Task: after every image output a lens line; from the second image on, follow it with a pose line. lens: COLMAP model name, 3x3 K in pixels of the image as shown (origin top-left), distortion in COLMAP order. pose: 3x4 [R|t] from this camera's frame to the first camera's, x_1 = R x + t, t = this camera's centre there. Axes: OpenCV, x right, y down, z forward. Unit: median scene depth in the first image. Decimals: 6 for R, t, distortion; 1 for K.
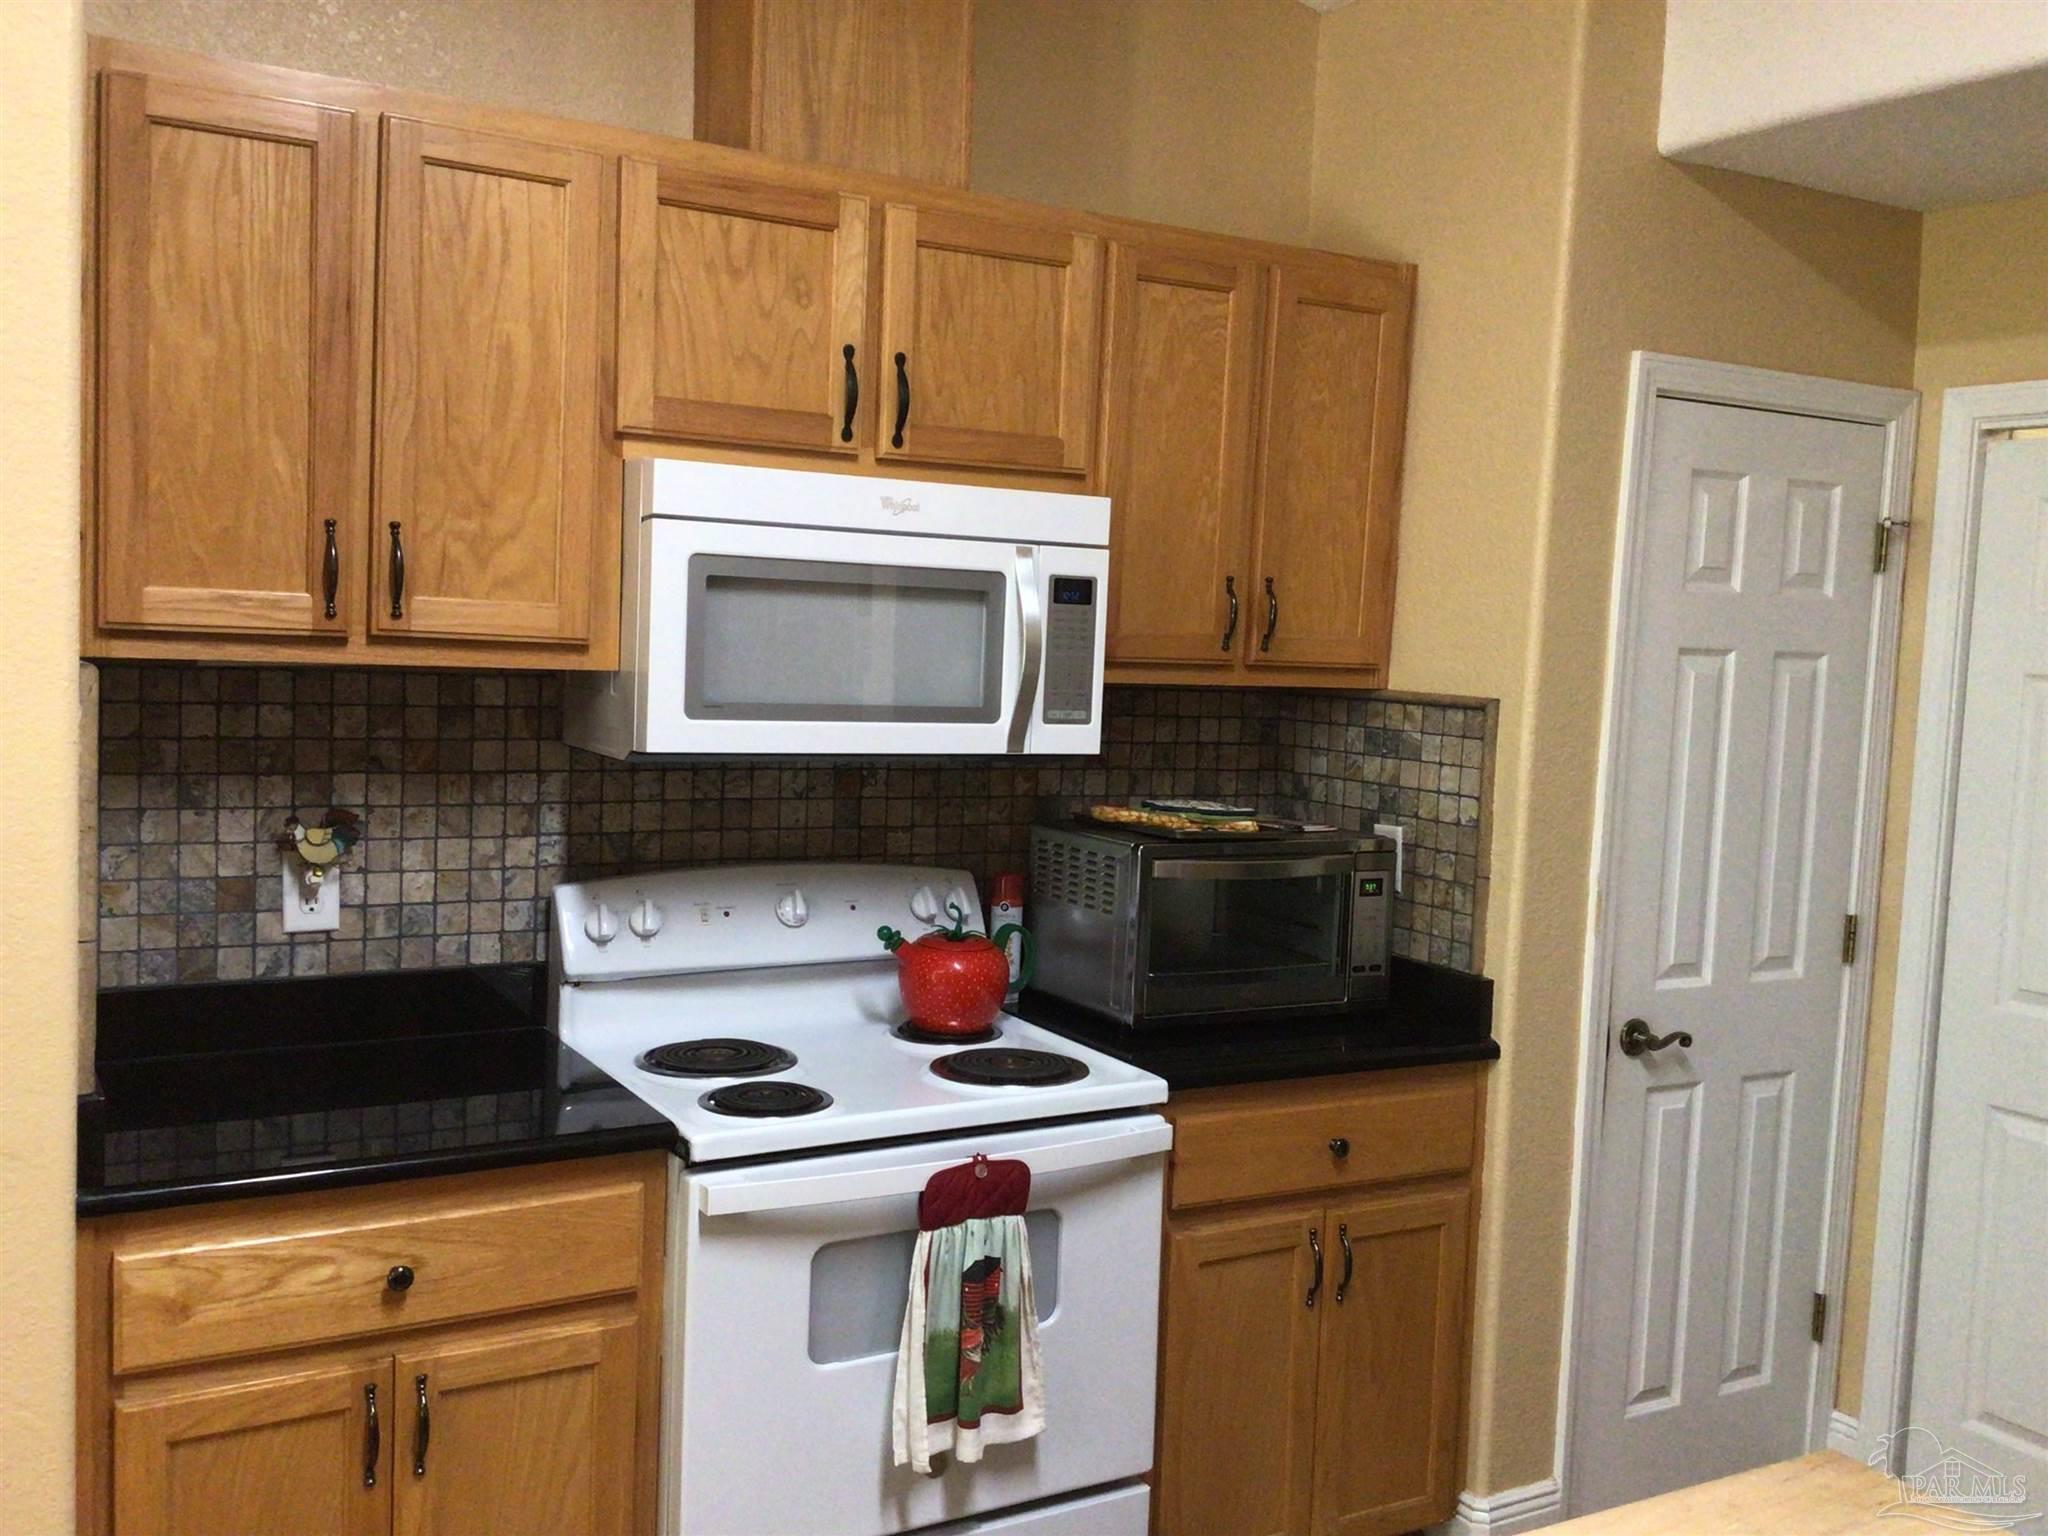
lens RADIAL K [[1818.7, 0, 1023.4], [0, 1818.7, 776.8], [0, 0, 1]] dist [0.074058, -0.062606]
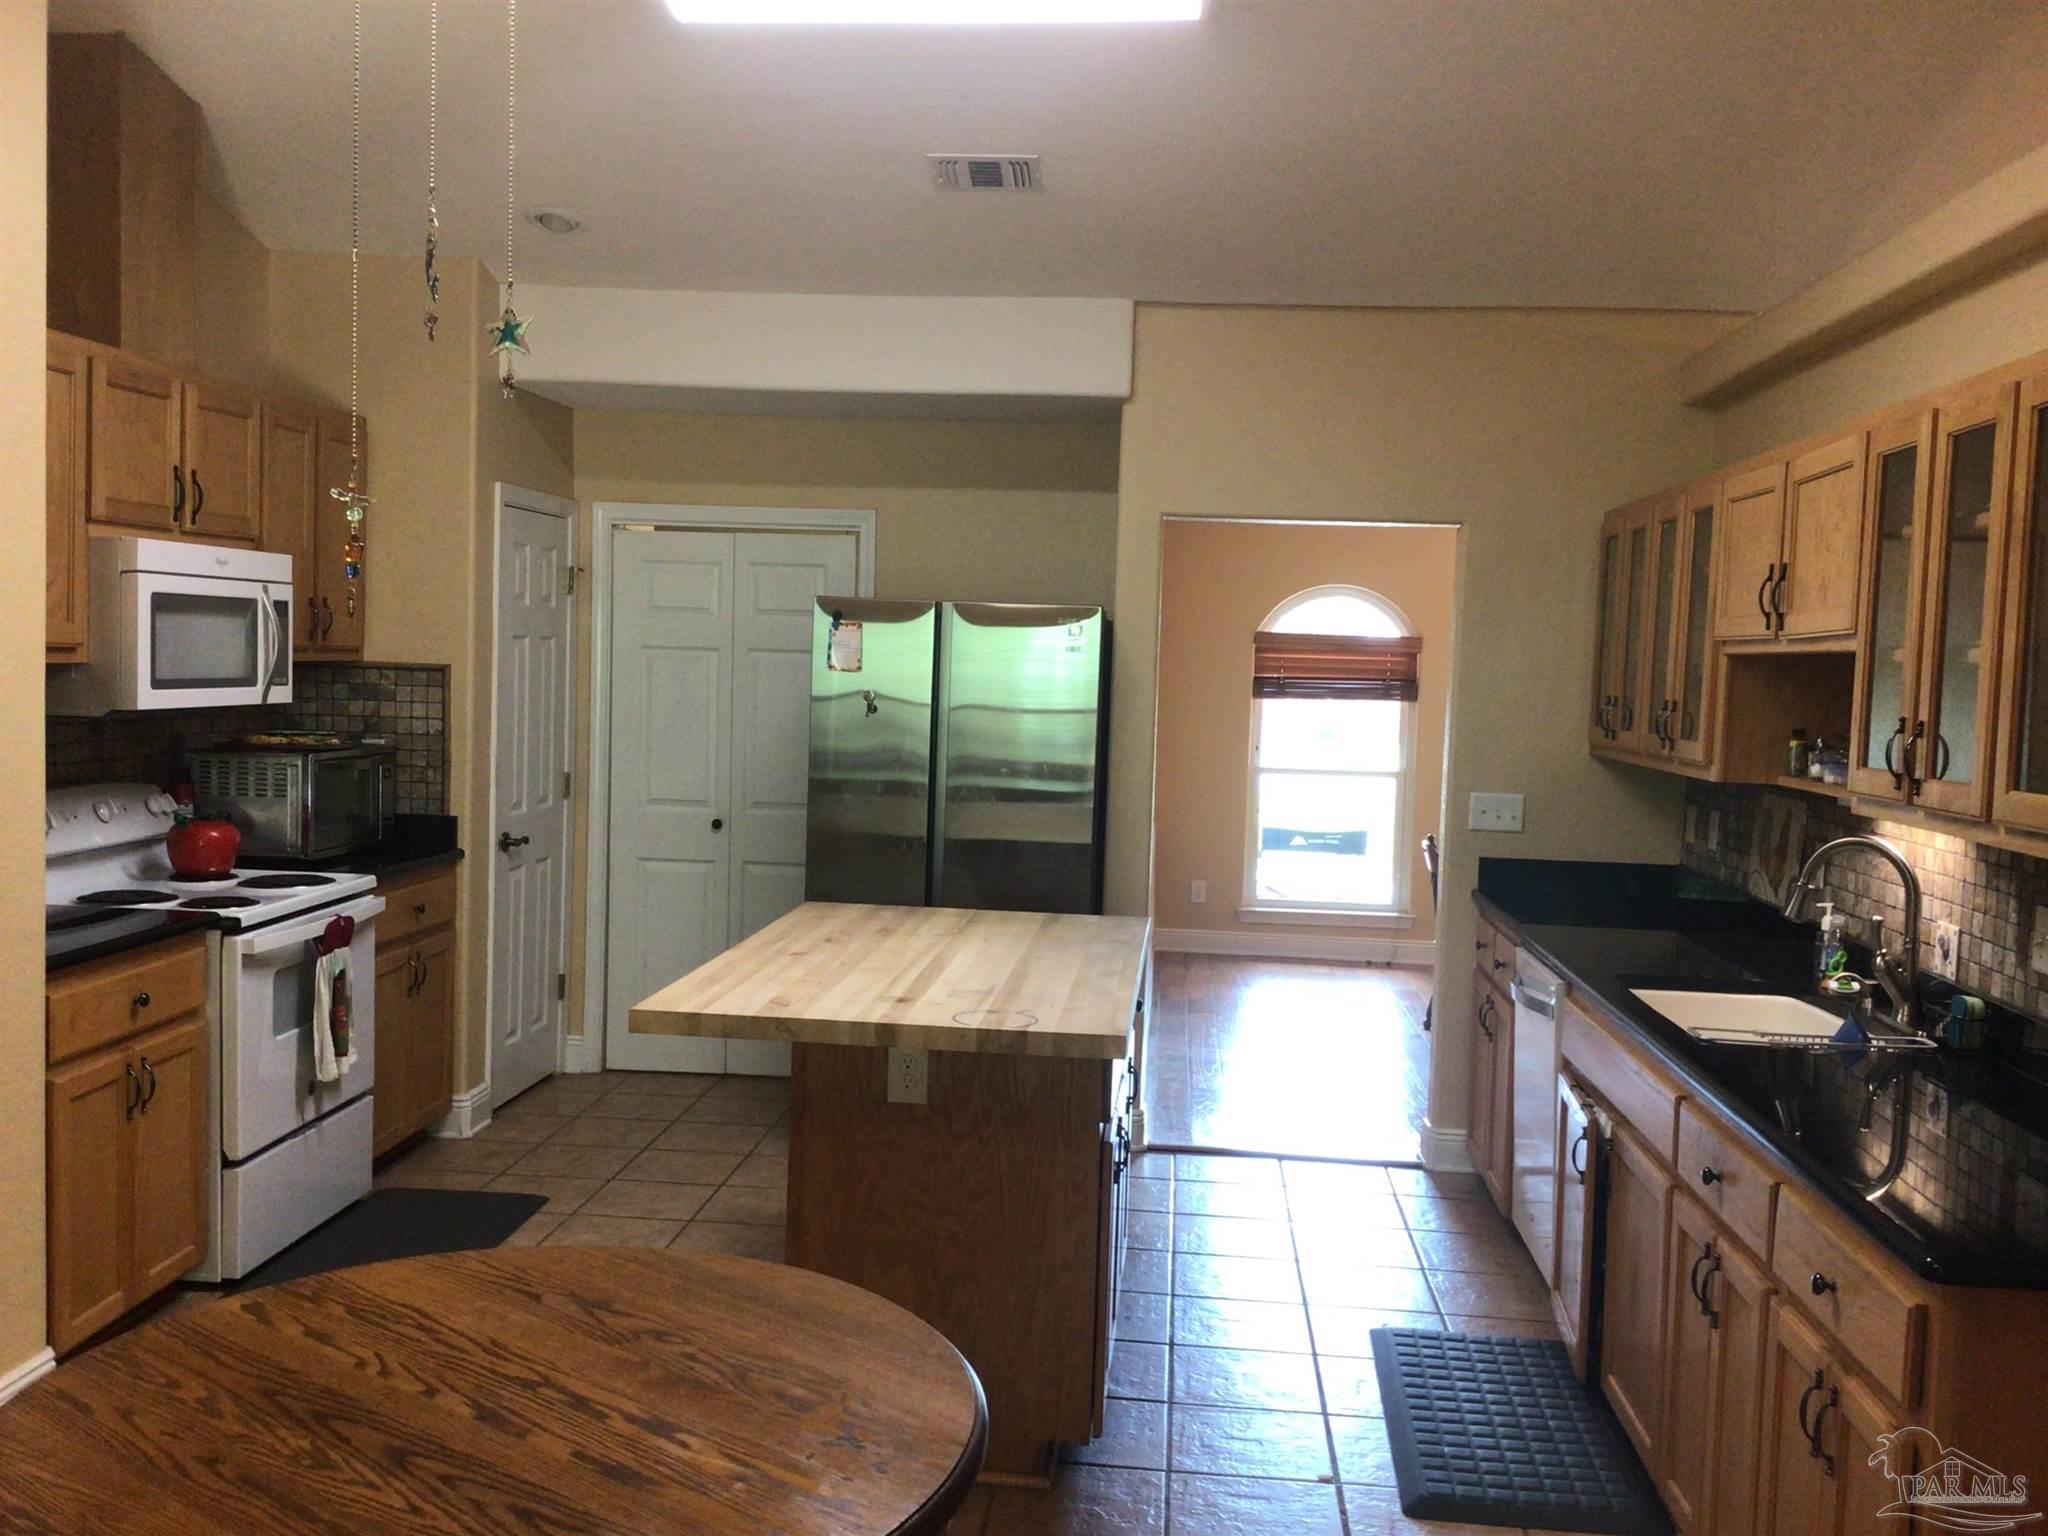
lens RADIAL K [[1818.7, 0, 1024.1], [0, 1818.7, 767.8], [0, 0, 1]] dist [0.074058, -0.062606]
pose [[0.573554, -0.075990, 0.815635, -0.926945], [0.058852, 0.996938, 0.051497, 0.000144], [-0.817051, 0.018466, 0.576270, -0.542595]]
